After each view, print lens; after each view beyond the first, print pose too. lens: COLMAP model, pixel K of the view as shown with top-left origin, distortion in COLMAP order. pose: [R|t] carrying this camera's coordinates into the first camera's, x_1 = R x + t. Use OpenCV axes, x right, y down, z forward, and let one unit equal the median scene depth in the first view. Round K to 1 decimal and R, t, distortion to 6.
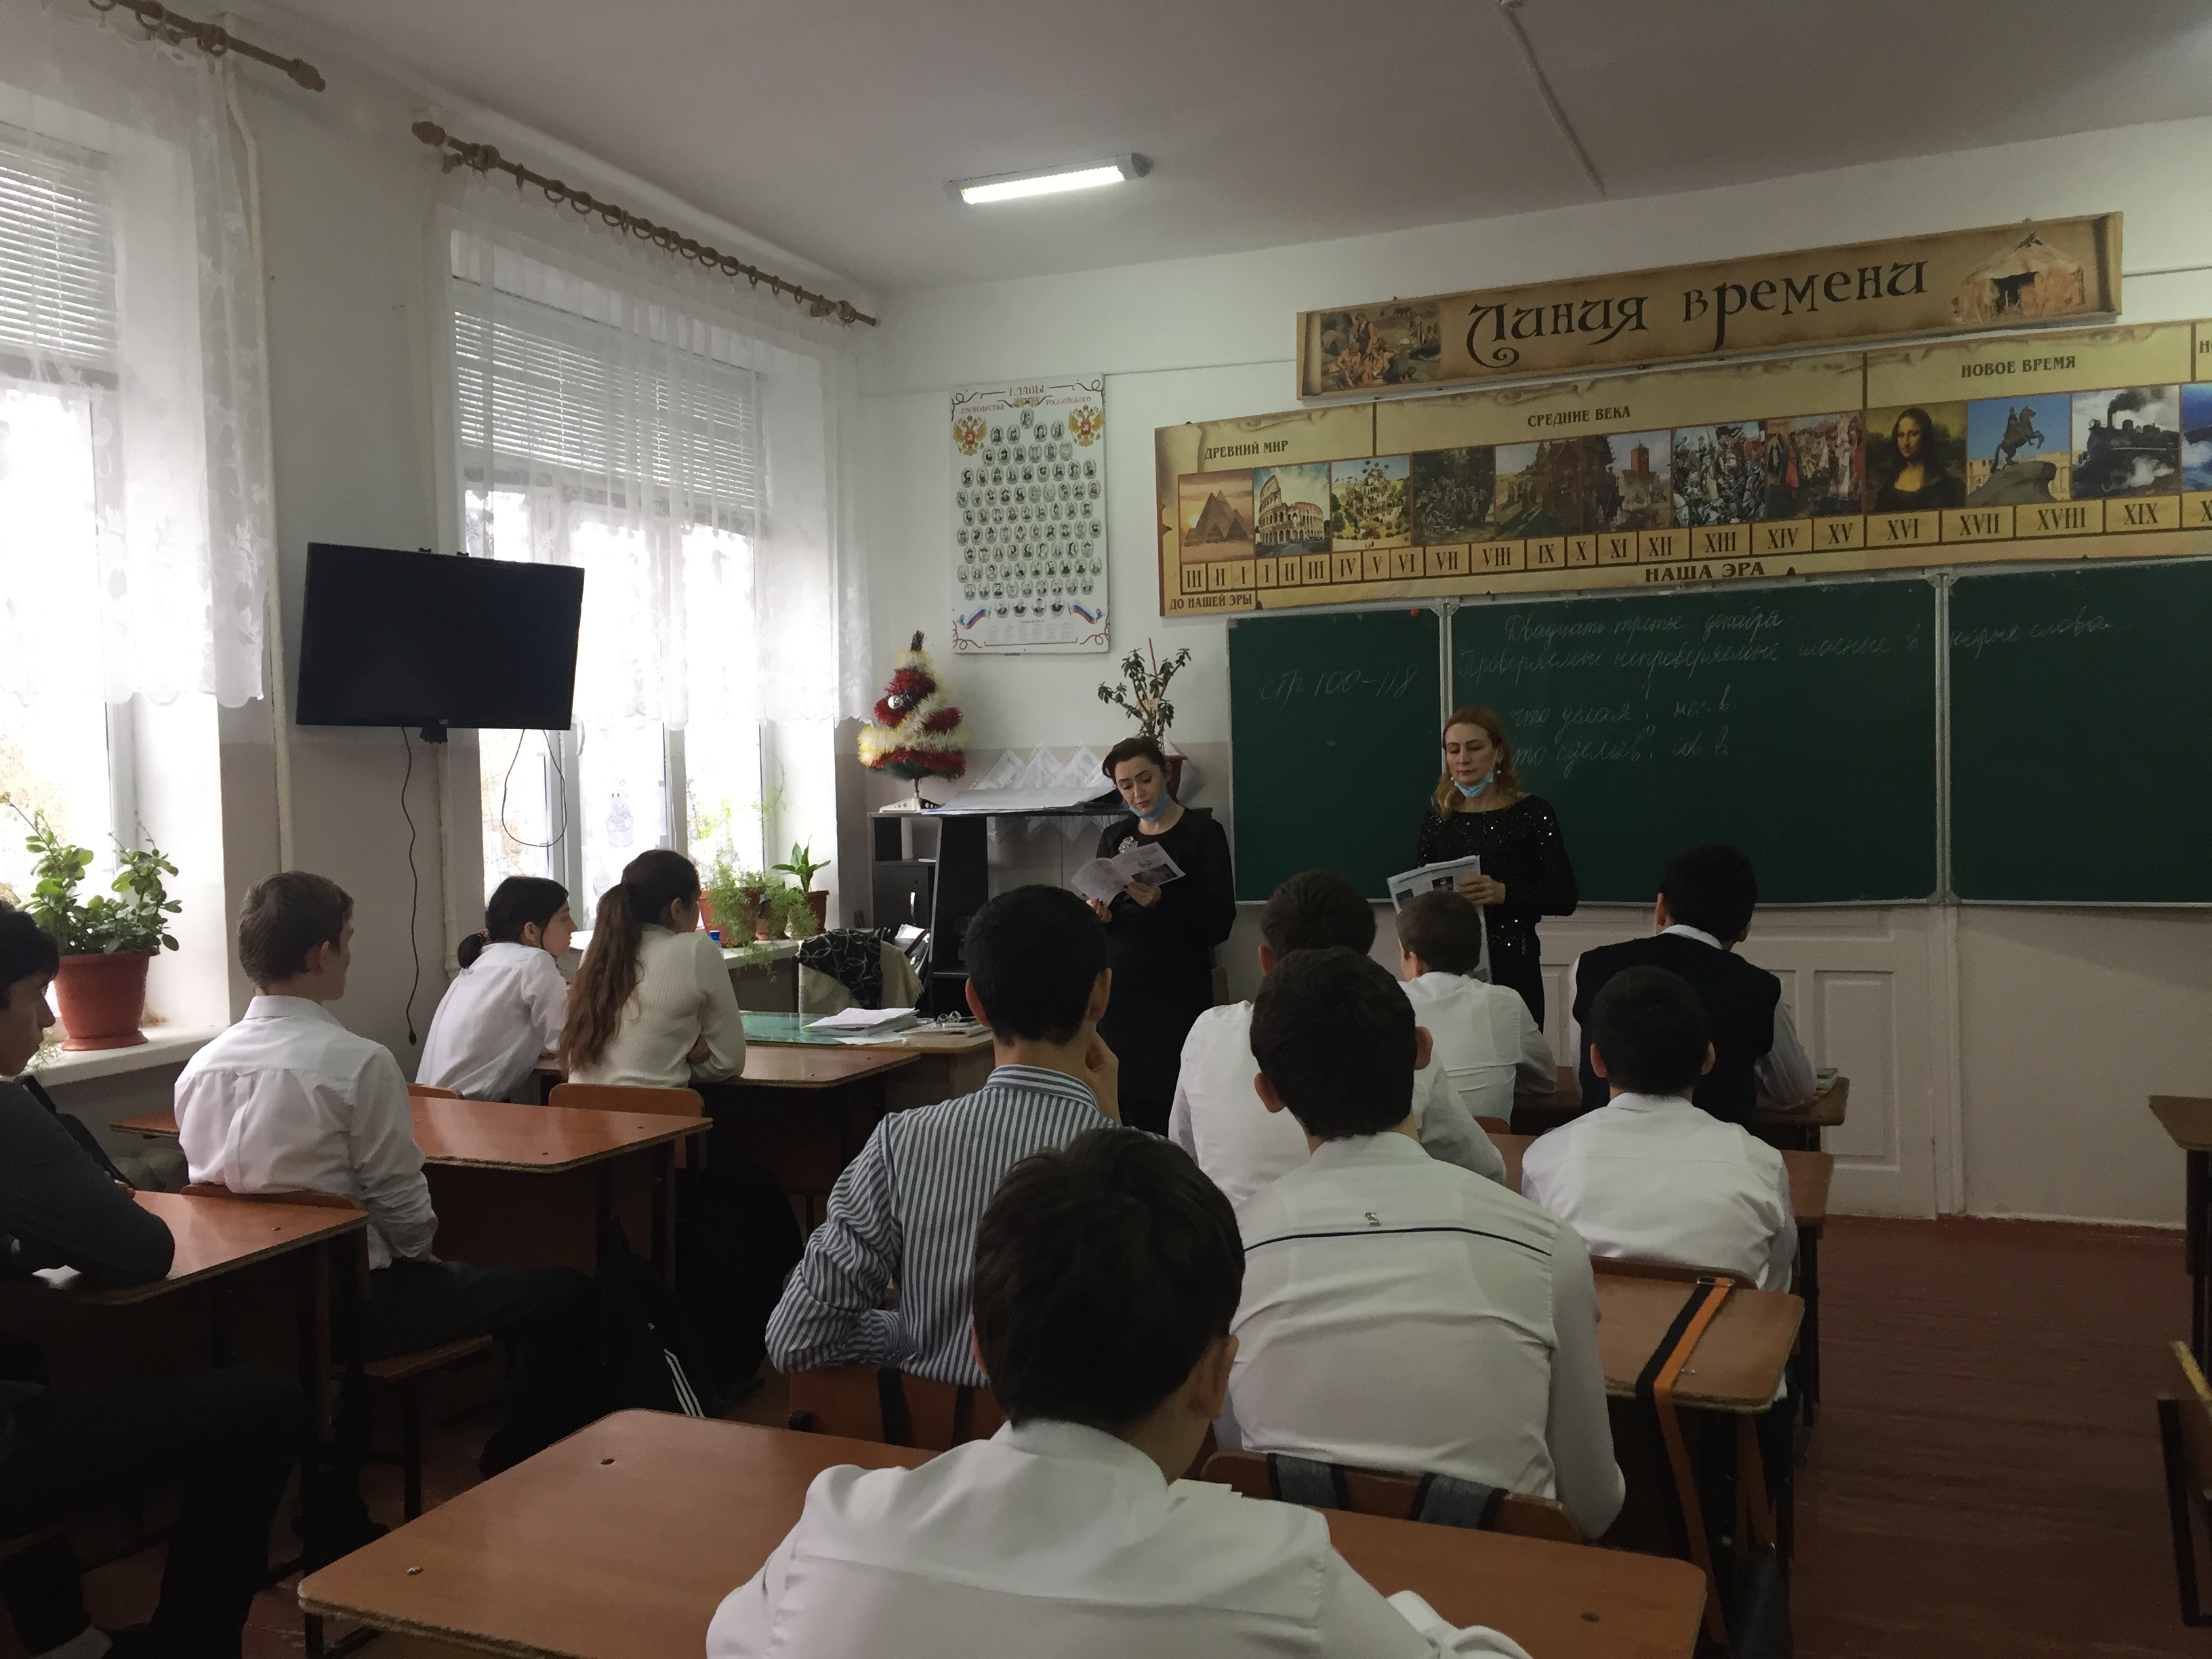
lens RADIAL K [[1887.6, 0, 1098.8], [0, 1887.6, 819.7], [0, 0, 1]] dist [0.101722, -0.136946]
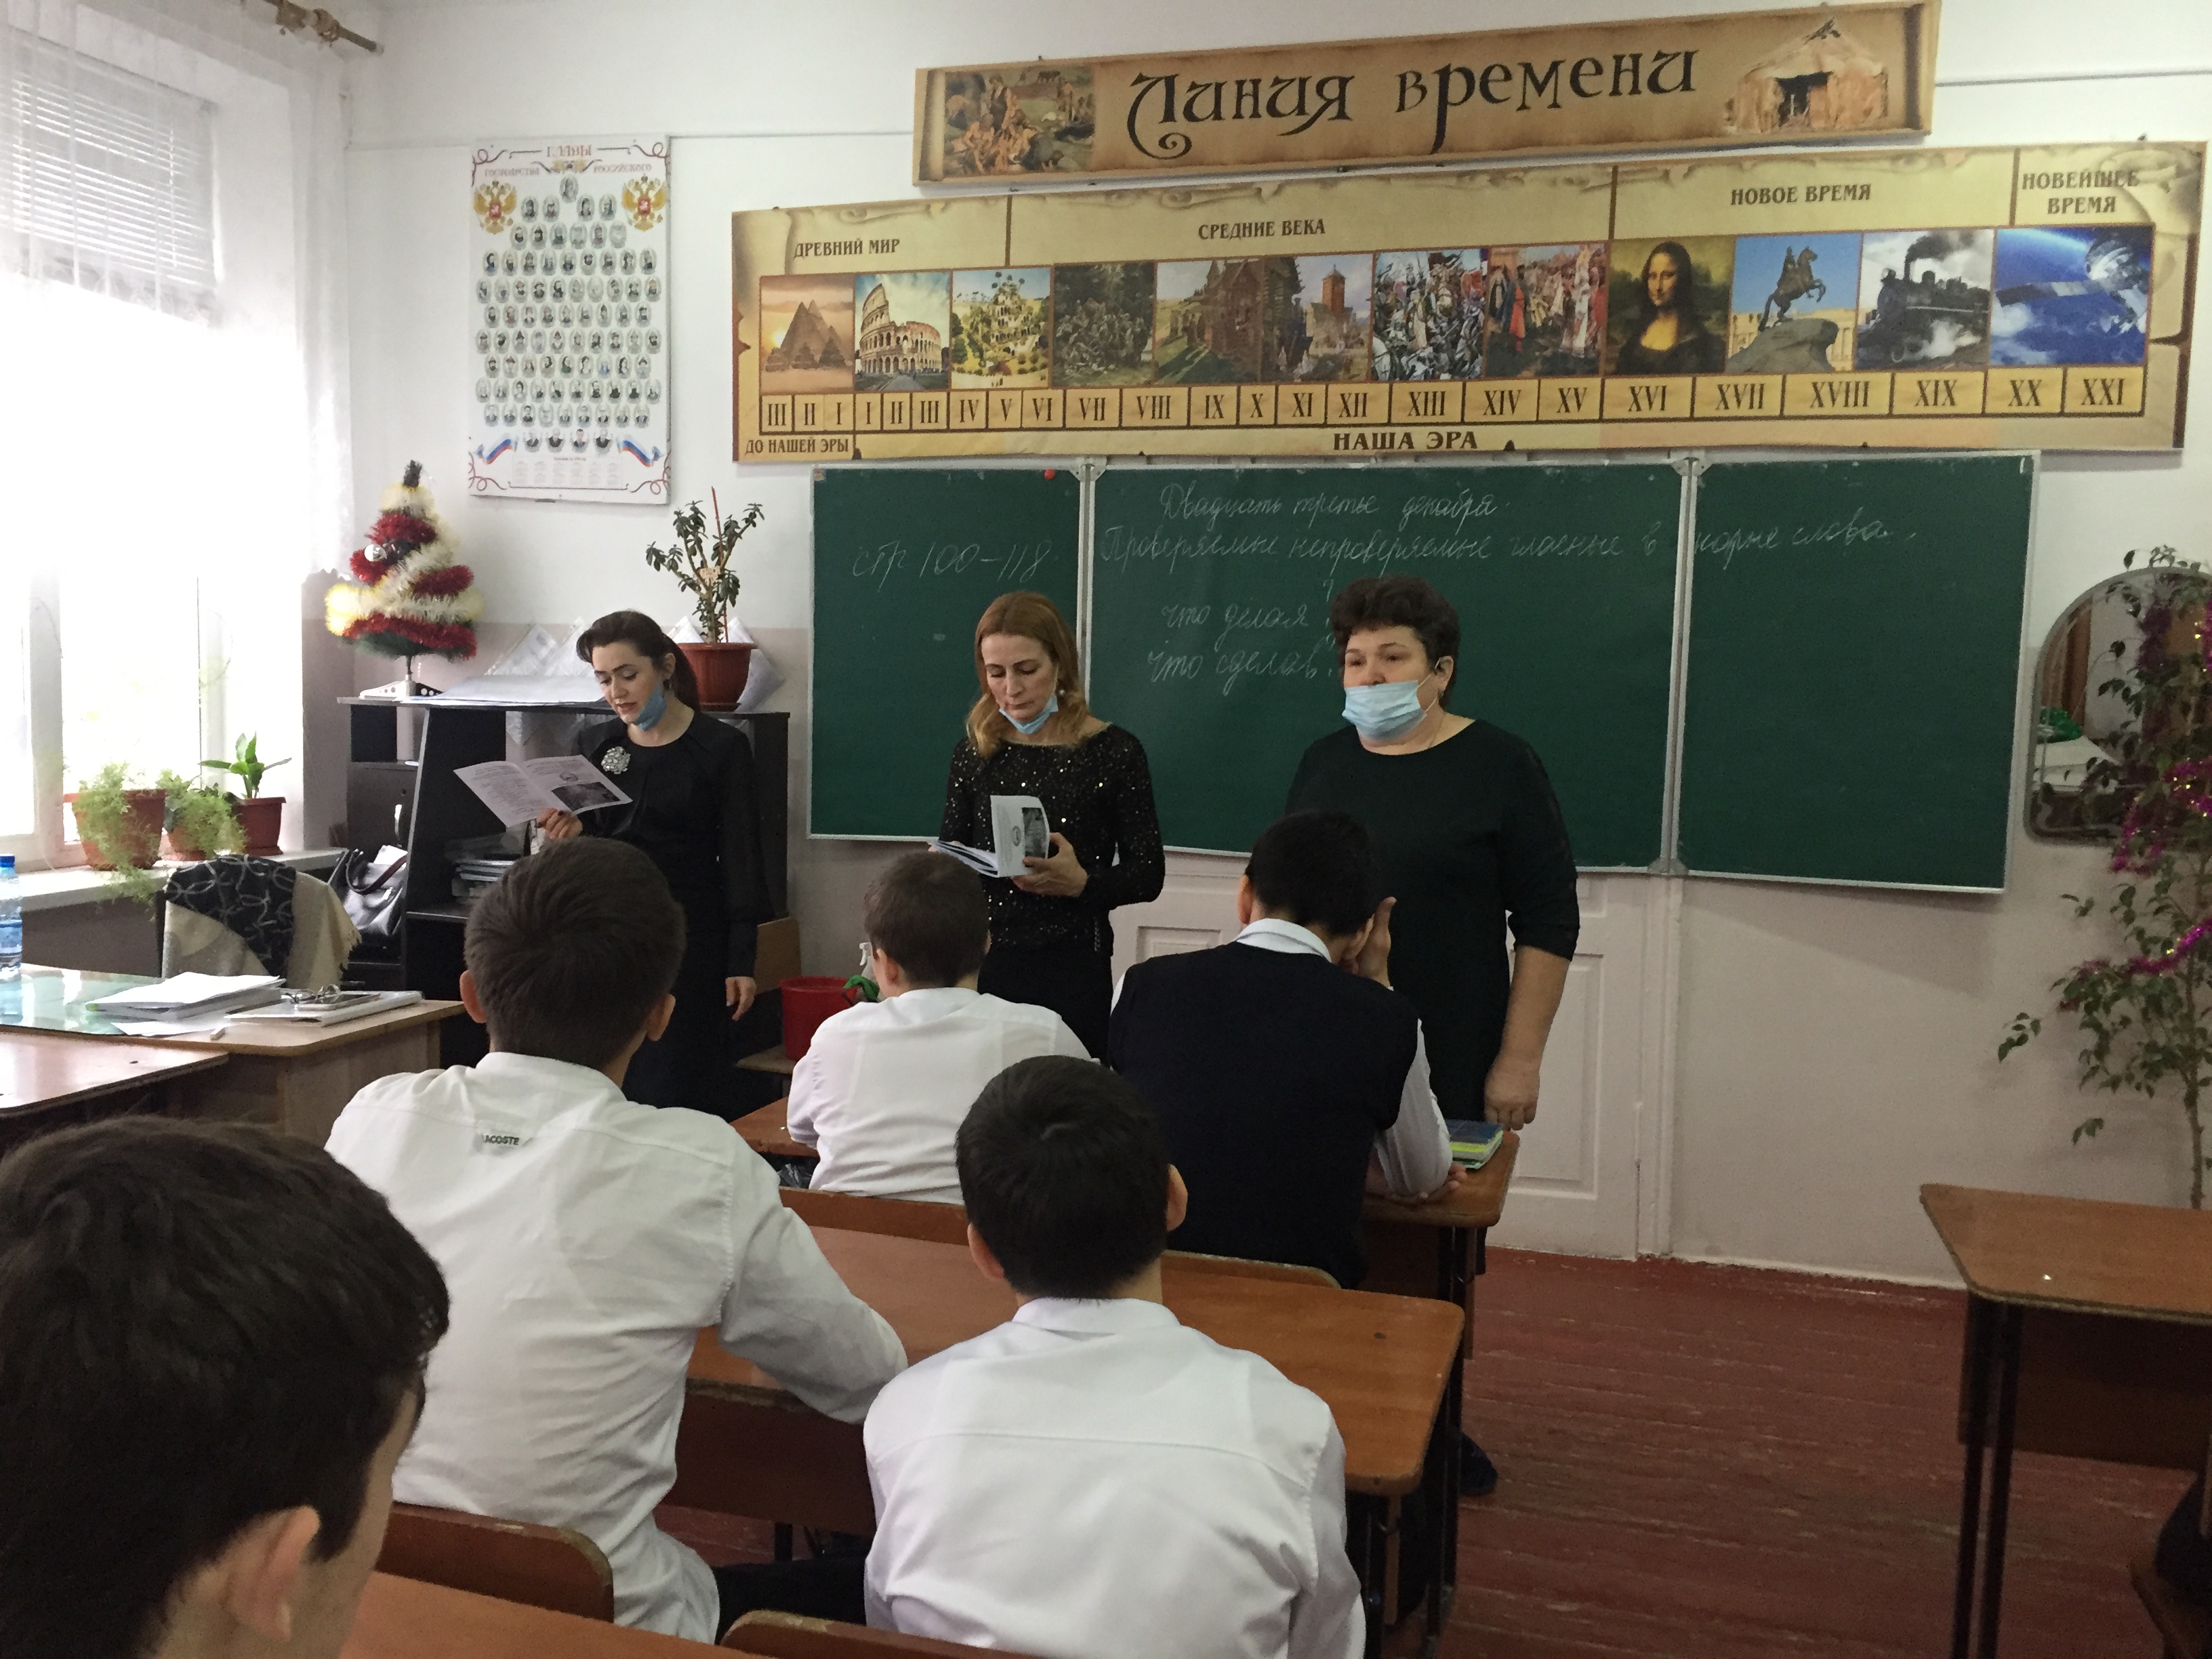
lens RADIAL K [[1887.6, 0, 1098.8], [0, 1887.6, 819.7], [0, 0, 1]] dist [0.101722, -0.136946]
pose [[0.991818, 0.039223, 0.121488, 0.099602], [-0.045137, 0.997907, 0.046313, -0.004686], [-0.119417, -0.051417, 0.991512, 0.222703]]
